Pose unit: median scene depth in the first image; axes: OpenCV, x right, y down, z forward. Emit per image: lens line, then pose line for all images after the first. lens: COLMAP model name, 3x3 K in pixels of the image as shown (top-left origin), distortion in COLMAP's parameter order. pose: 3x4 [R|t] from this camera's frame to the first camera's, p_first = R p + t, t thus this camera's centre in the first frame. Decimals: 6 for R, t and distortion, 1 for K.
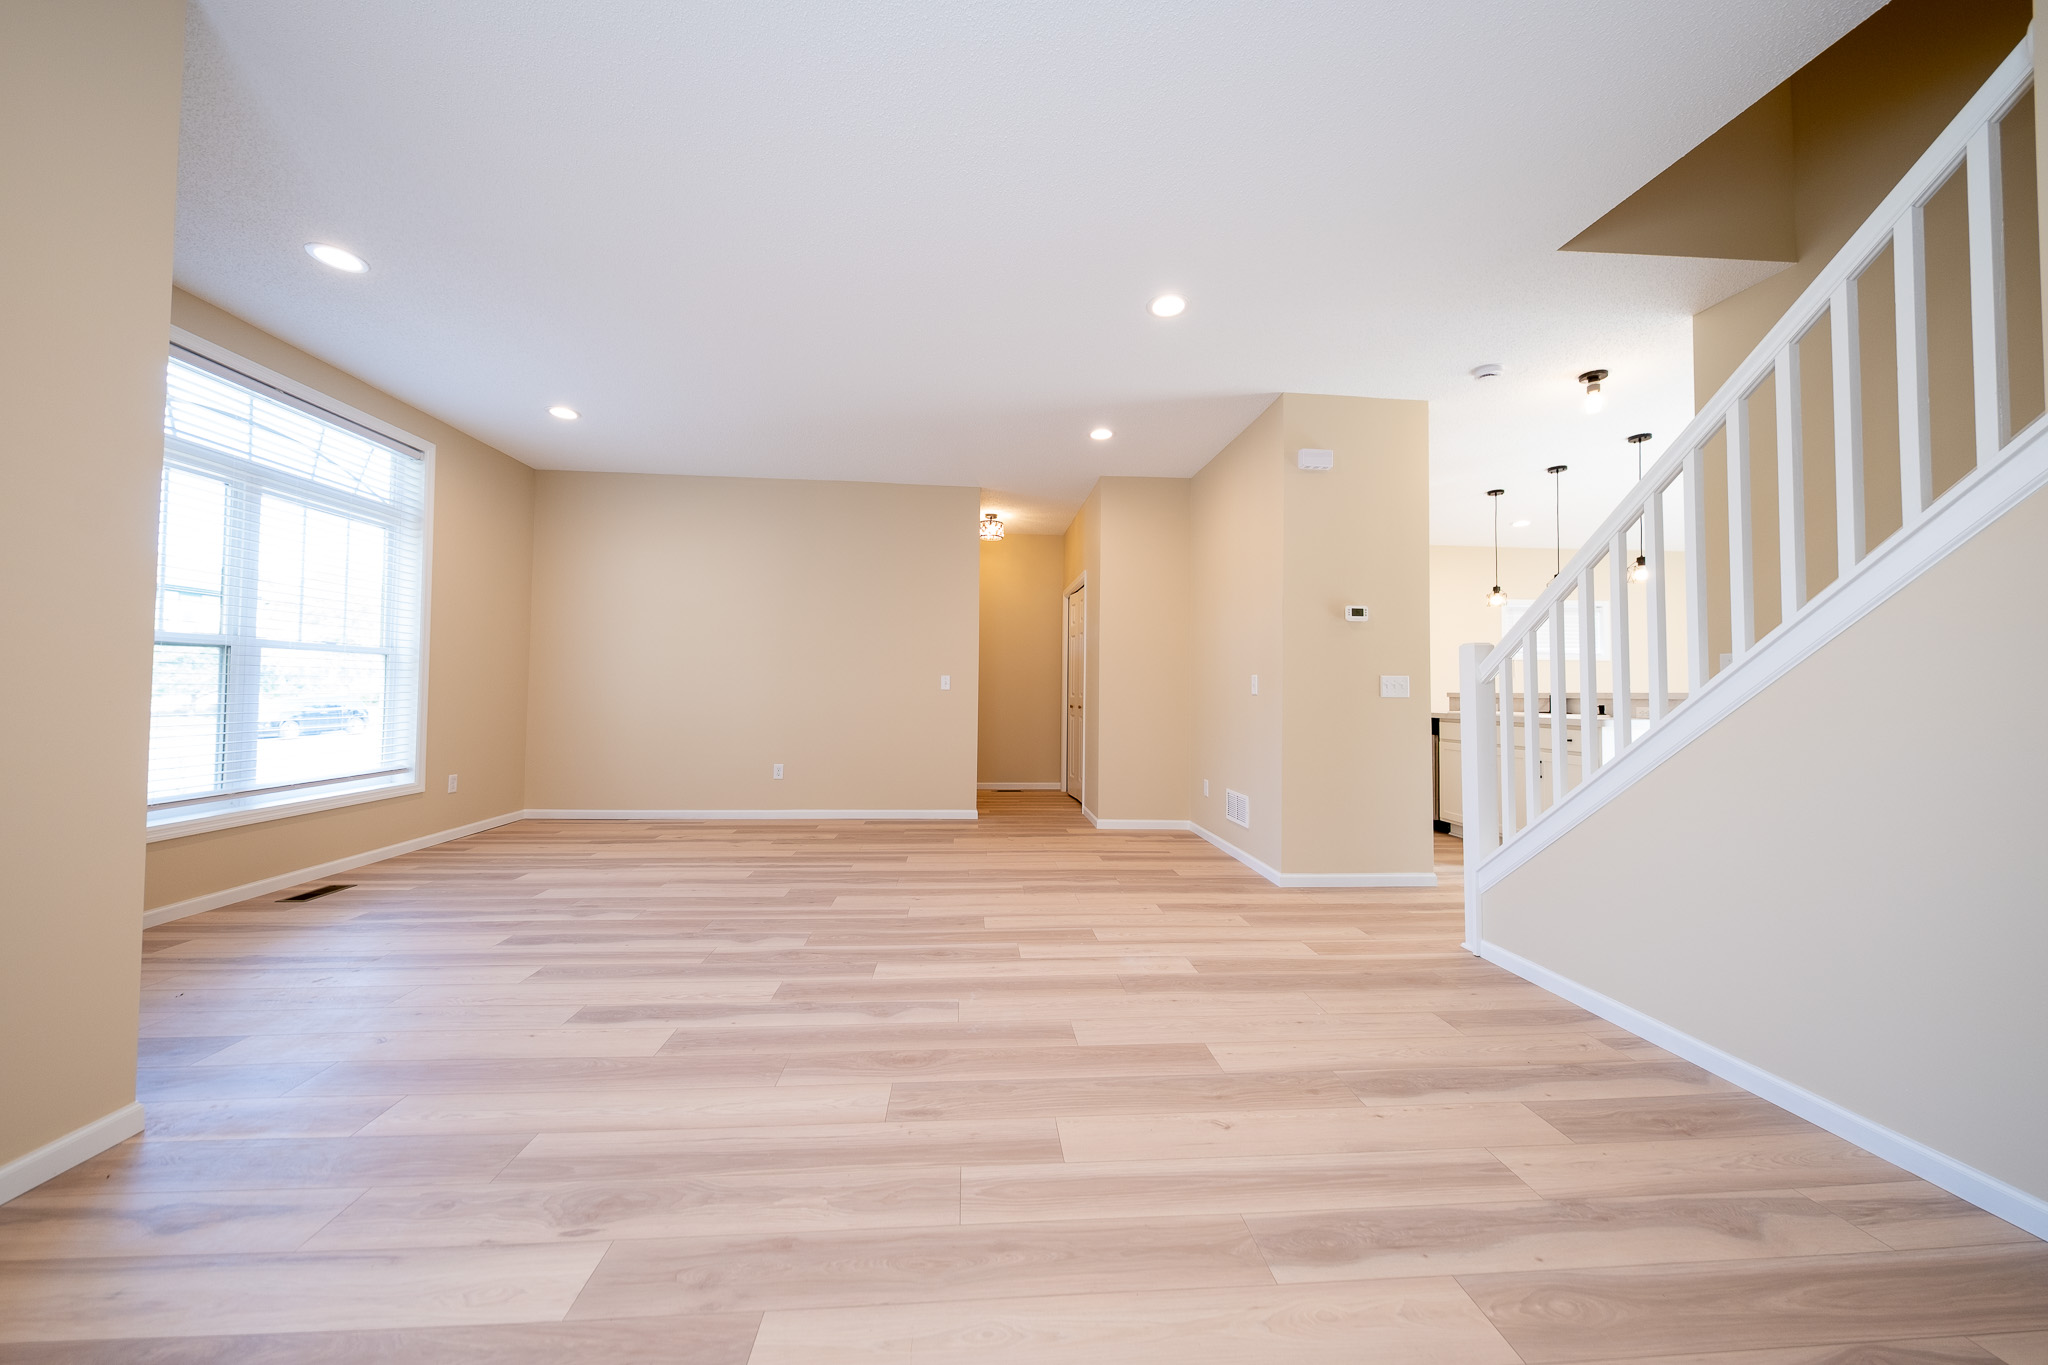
lens RADIAL K [[688.6, 0, 1018.3], [0, 688.6, 668.4], [0, 0, 1]] dist [0.007469, -0.001826]
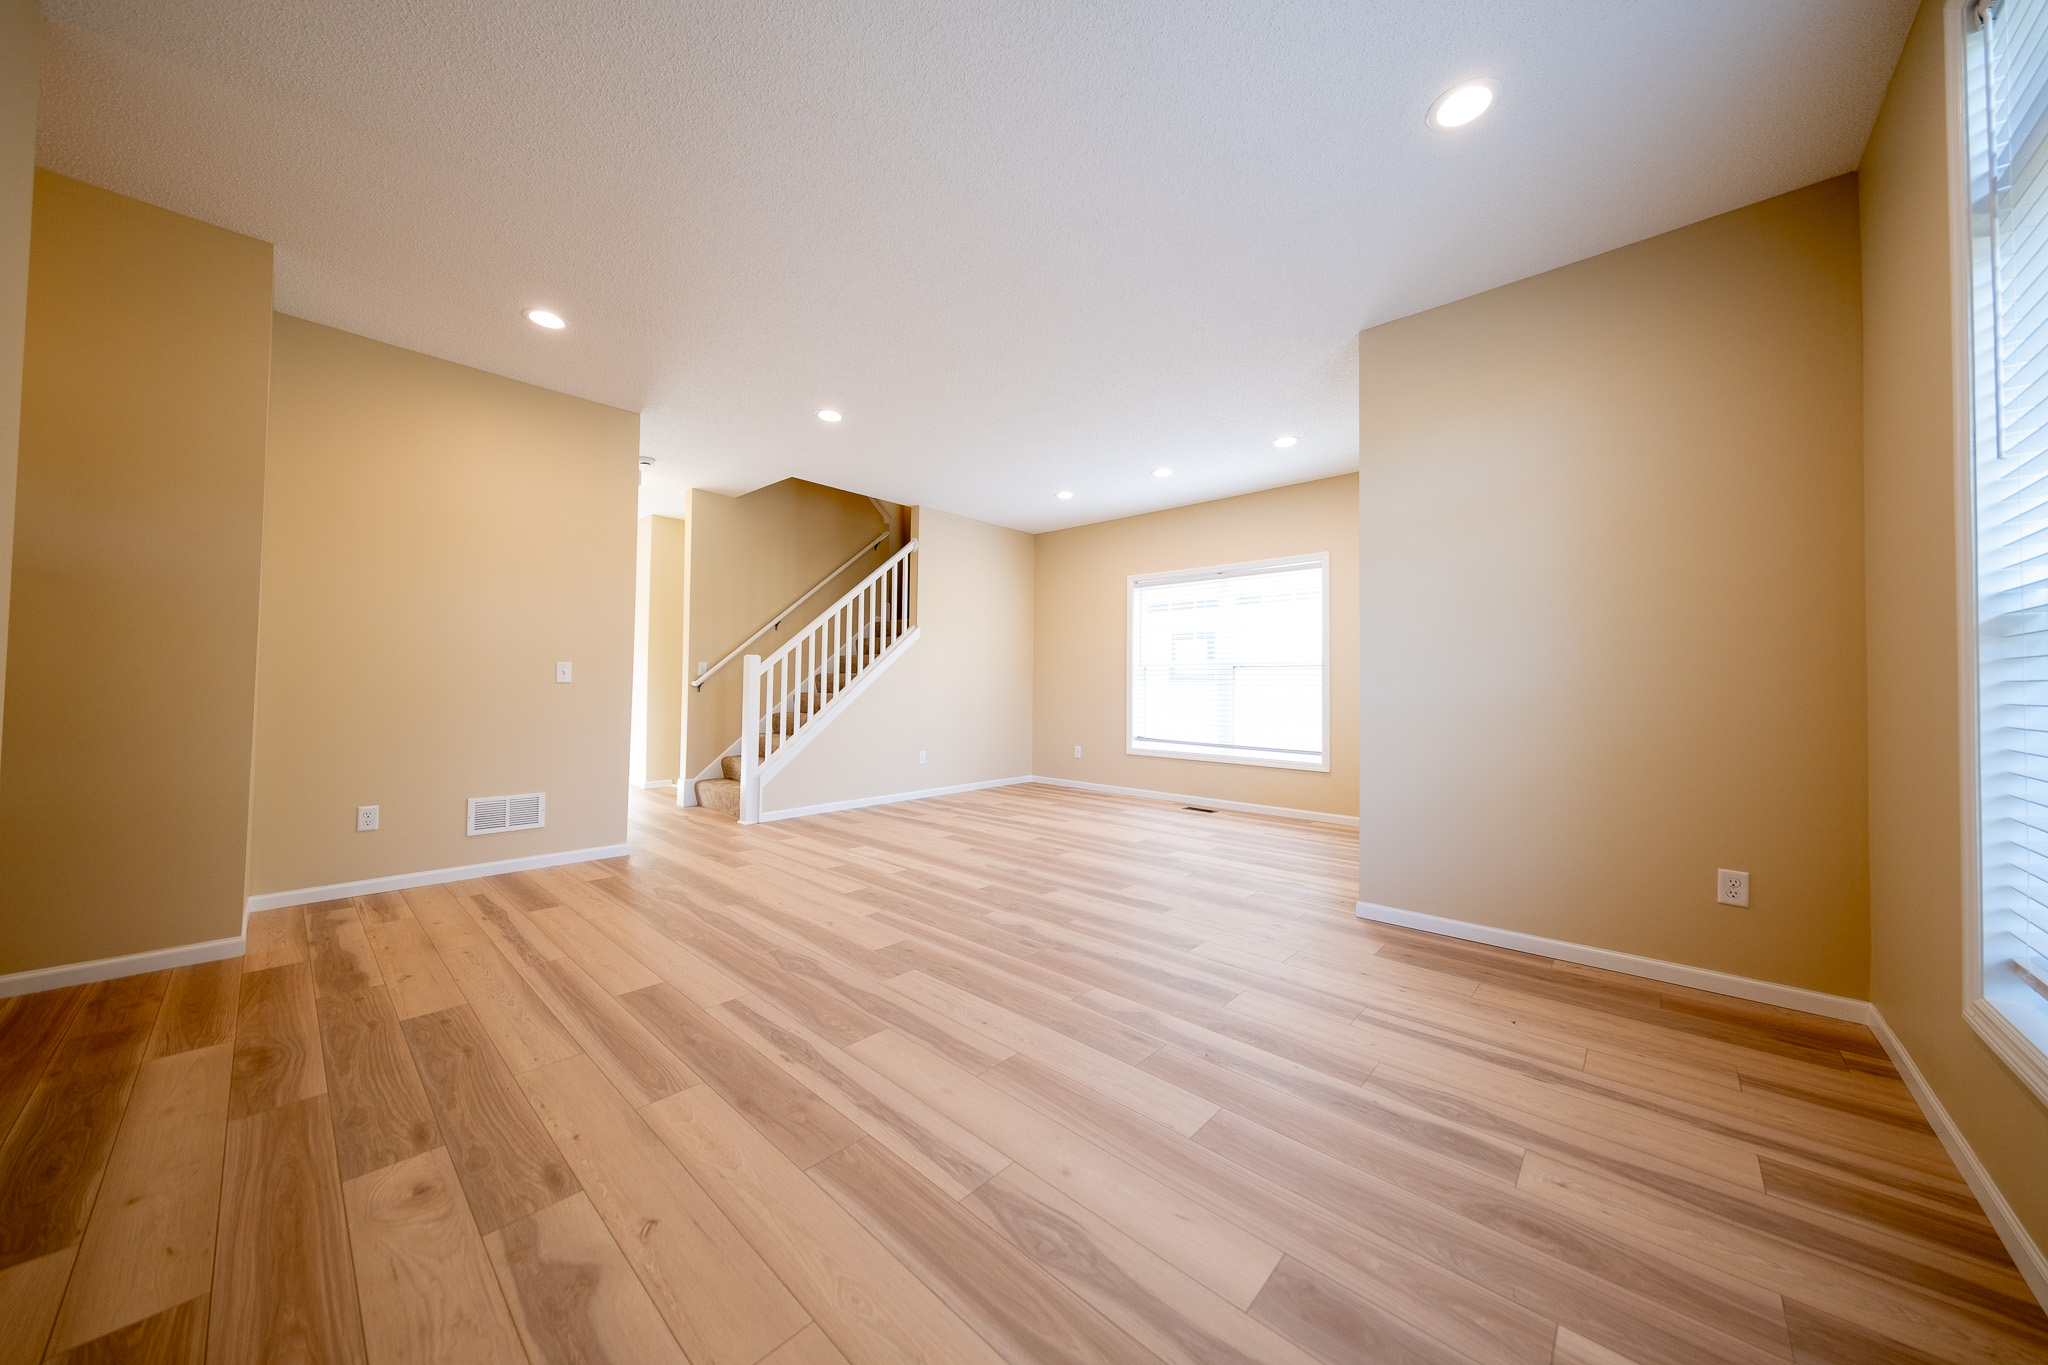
lens RADIAL K [[688.6, 0, 1013.7], [0, 688.6, 687.4], [0, 0, 1]] dist [0.007469, -0.001826]
pose [[-0.678151, -0.017358, 0.734718, -1.109208], [-0.042901, 0.998951, -0.015997, 0.045704], [-0.733669, -0.042369, -0.678184, 1.682253]]
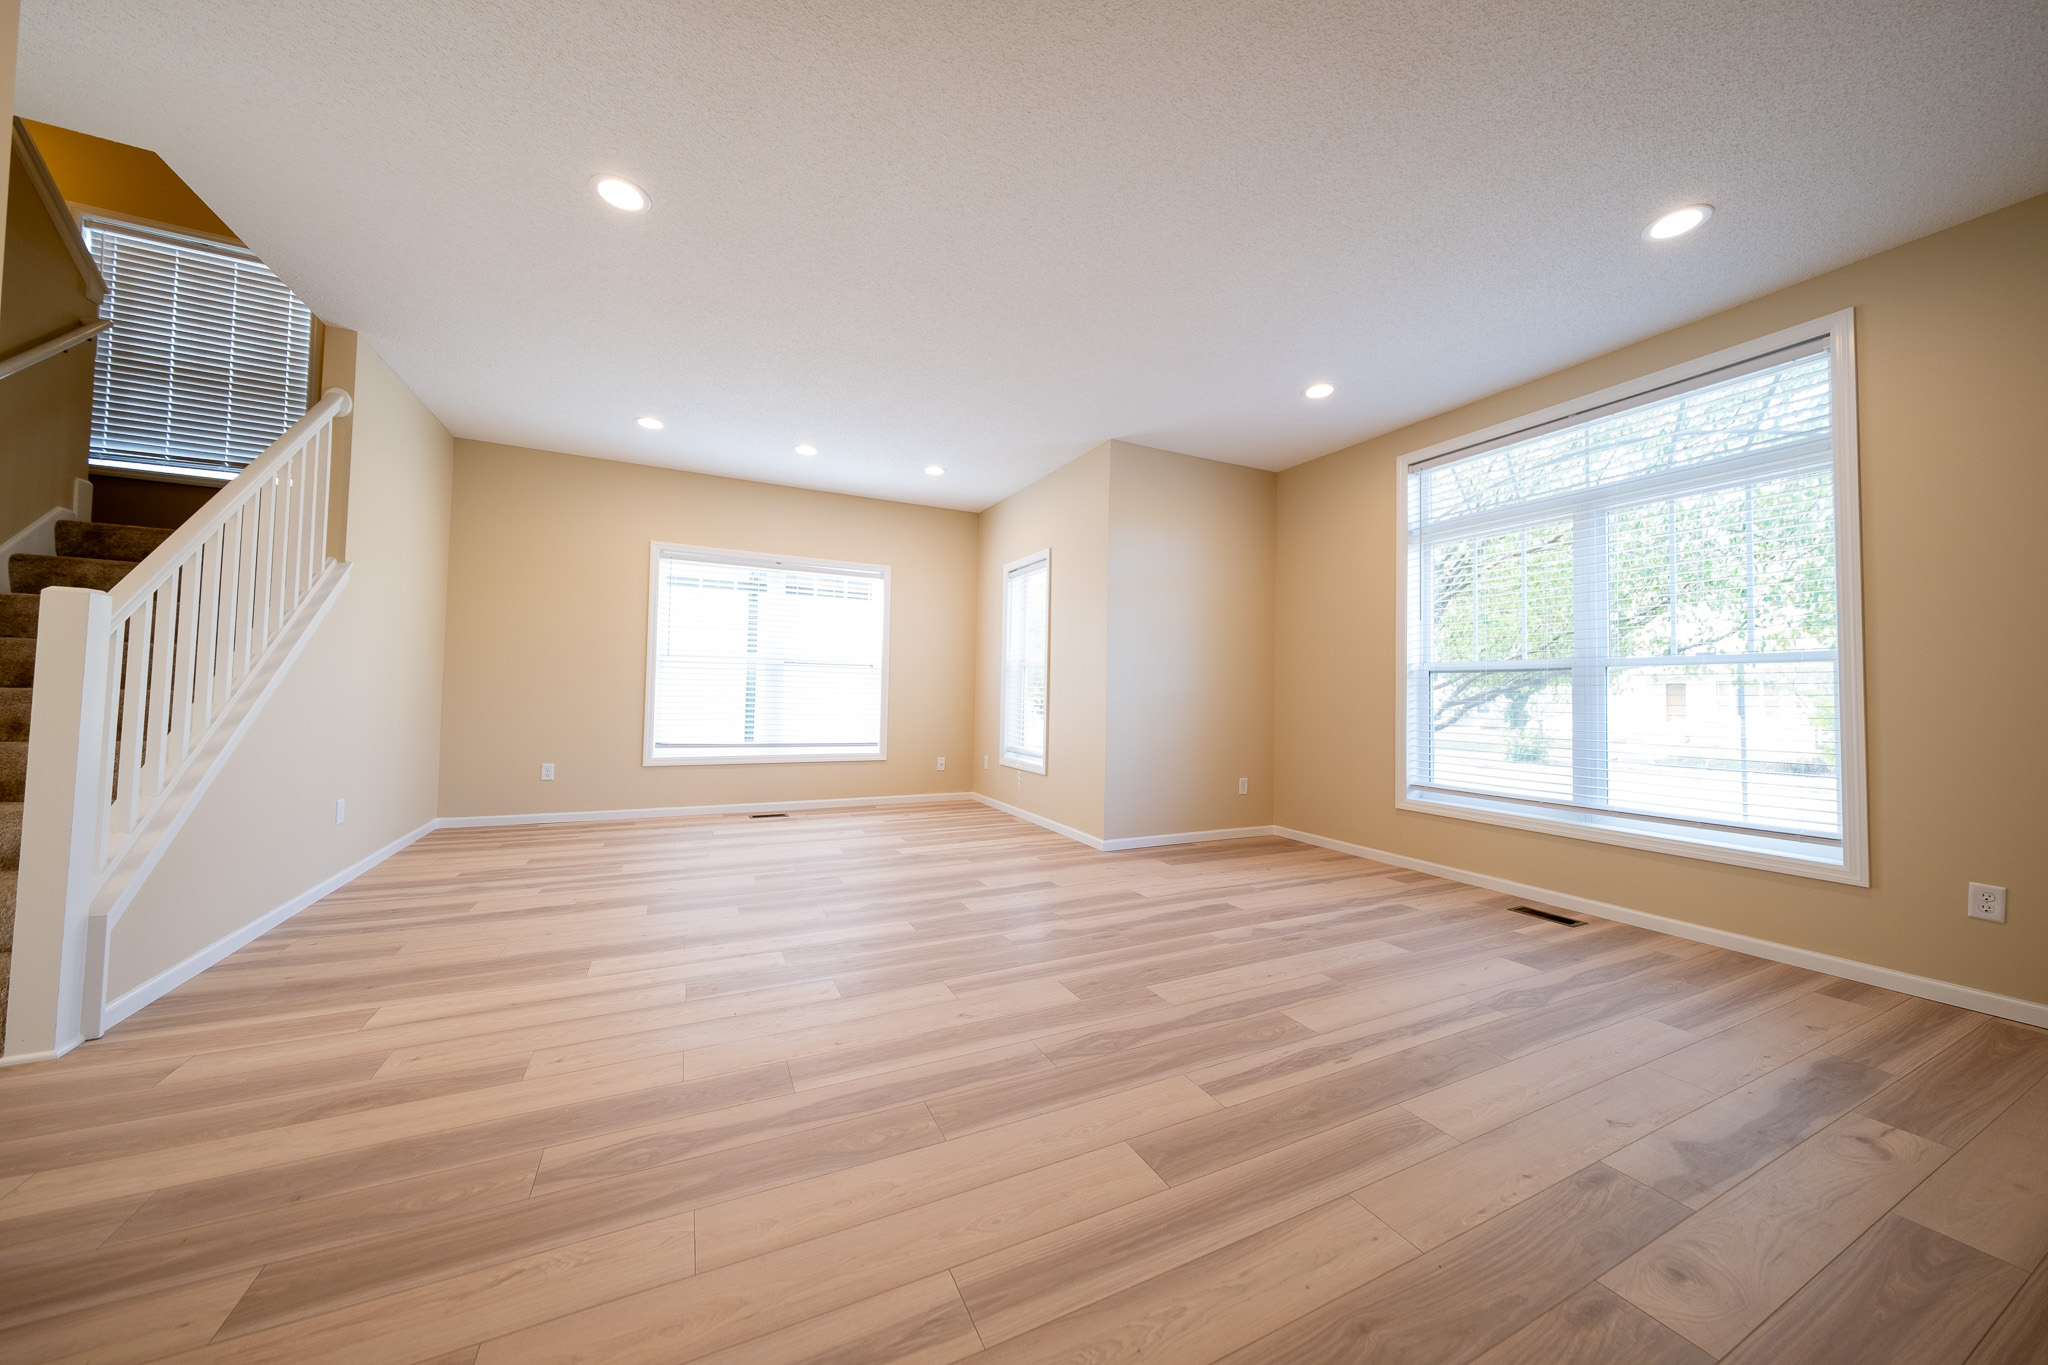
lens RADIAL K [[688.6, 0, 1022.6], [0, 688.6, 686.9], [0, 0, 1]] dist [0.007469, -0.001826]
pose [[-0.929470, -0.032368, -0.367474, 0.054713], [-0.017736, 0.998912, -0.043127, 0.066995], [0.368470, -0.033568, -0.929033, 1.902764]]
